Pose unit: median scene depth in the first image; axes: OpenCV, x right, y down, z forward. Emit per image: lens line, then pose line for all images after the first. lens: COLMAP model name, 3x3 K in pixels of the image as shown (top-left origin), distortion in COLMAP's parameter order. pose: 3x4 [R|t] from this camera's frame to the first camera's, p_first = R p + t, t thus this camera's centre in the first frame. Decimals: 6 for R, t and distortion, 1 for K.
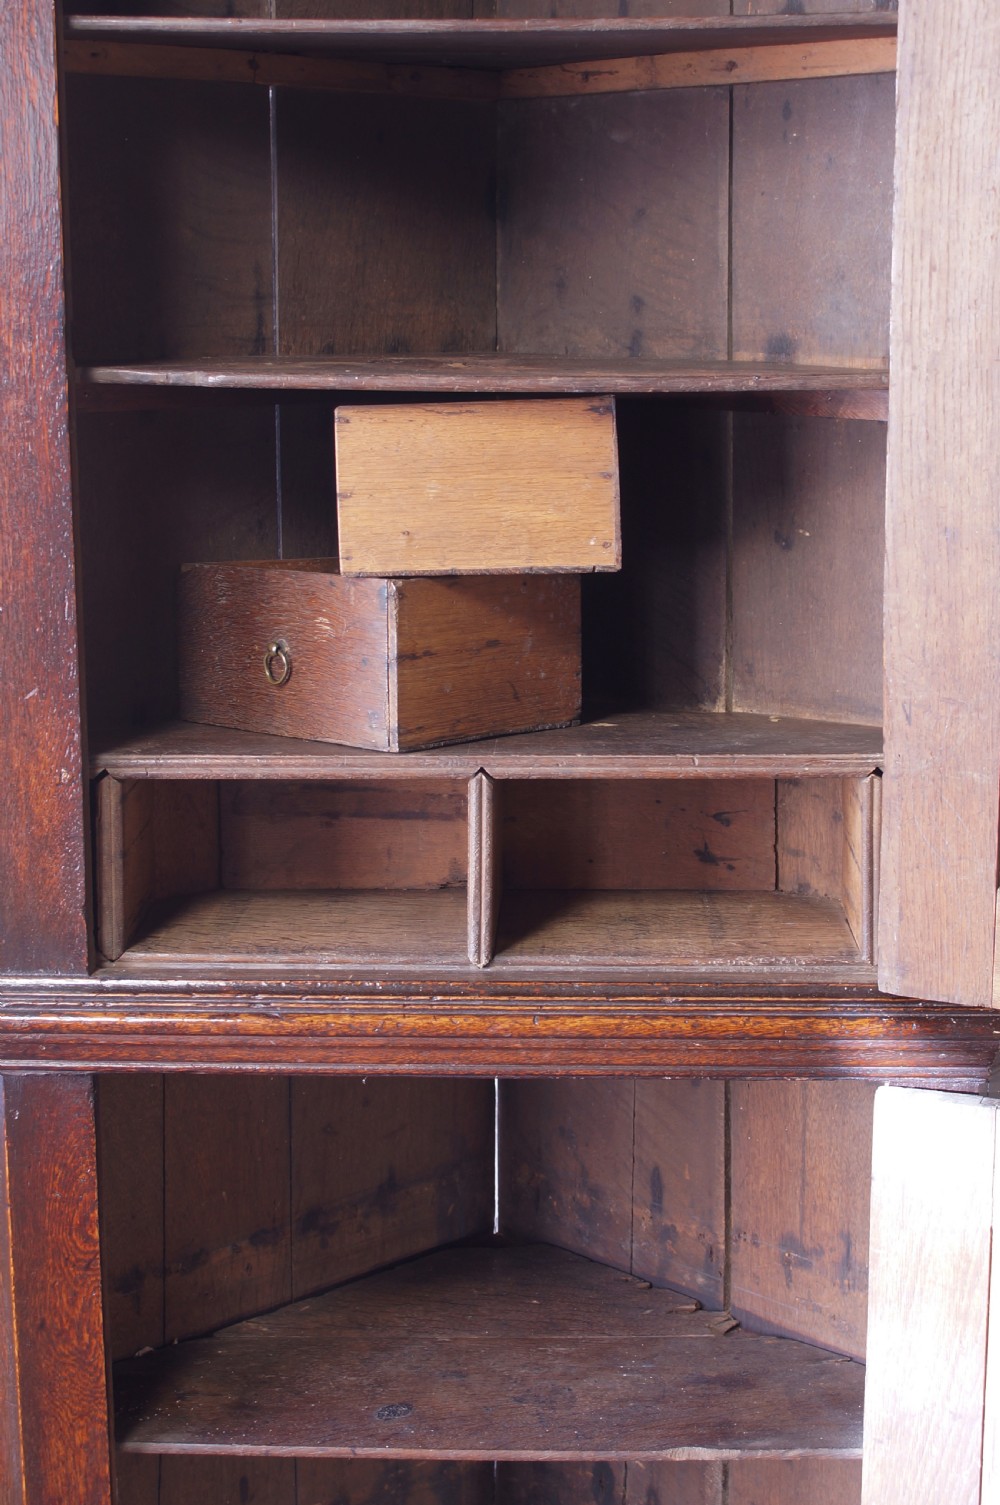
lens RADIAL K [[2517.4, 0, 500.0], [0, 2517.4, 752.5], [0, 0, 1]] dist [-0.036662, 0.080871]
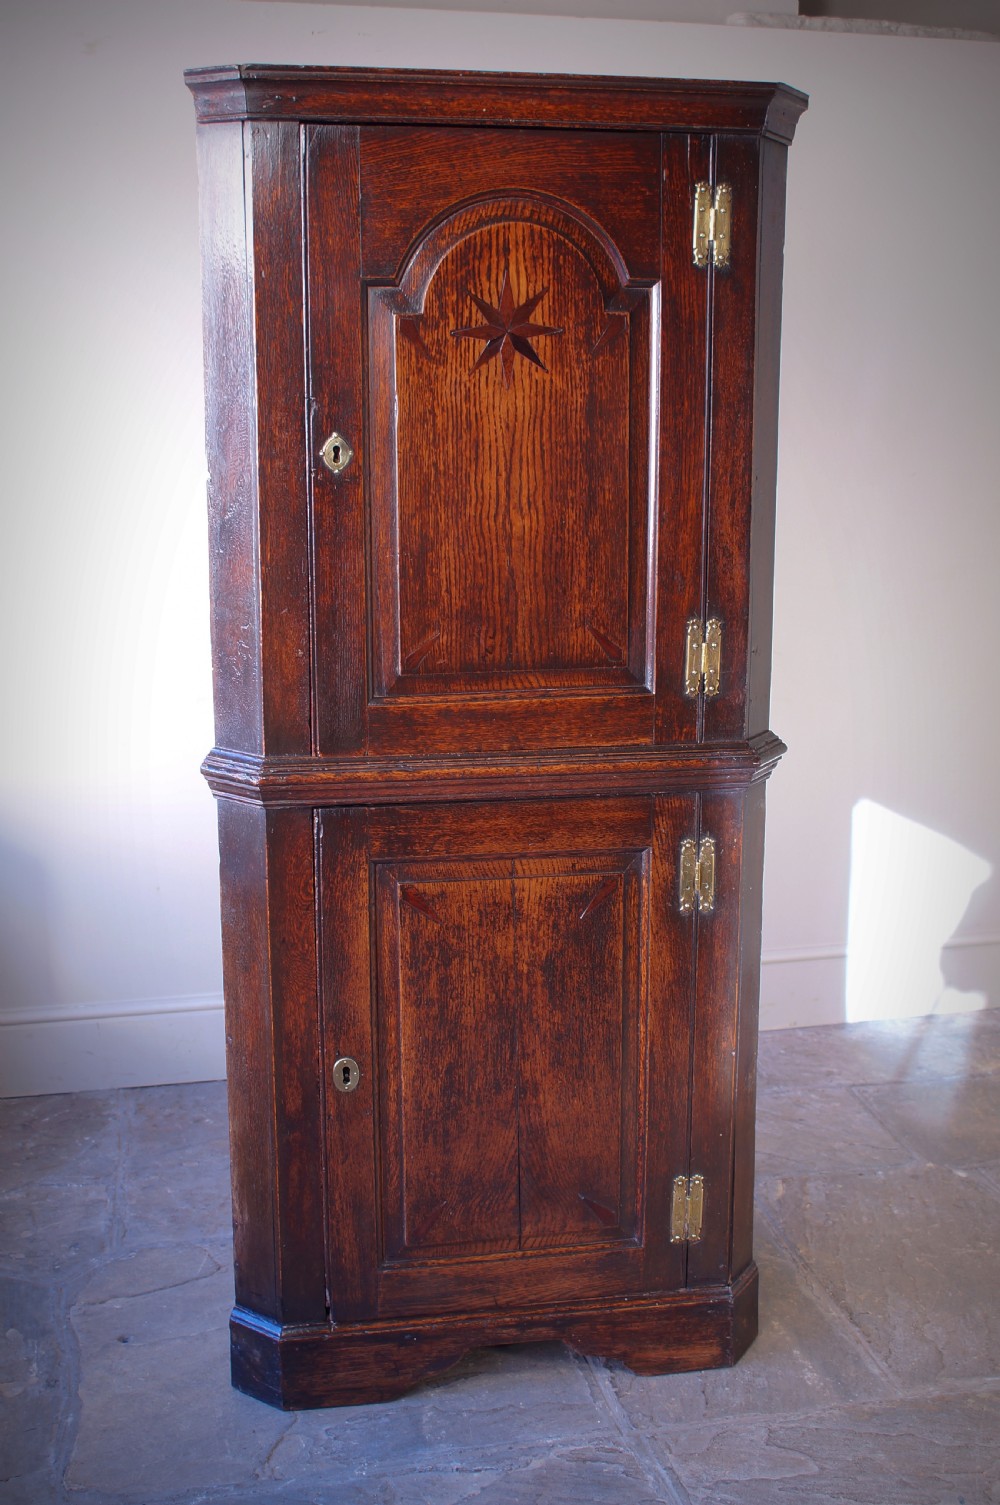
lens RADIAL K [[1720.2, 0, 500.0], [0, 1720.2, 752.5], [0, 0, 1]] dist [-0.119877, 0.138585]
pose [[0.977089, -0.039653, 0.209103, -0.300562], [0.038615, 0.999213, 0.009047, 0.079800], [-0.209297, -0.000765, 0.977852, -0.341040]]
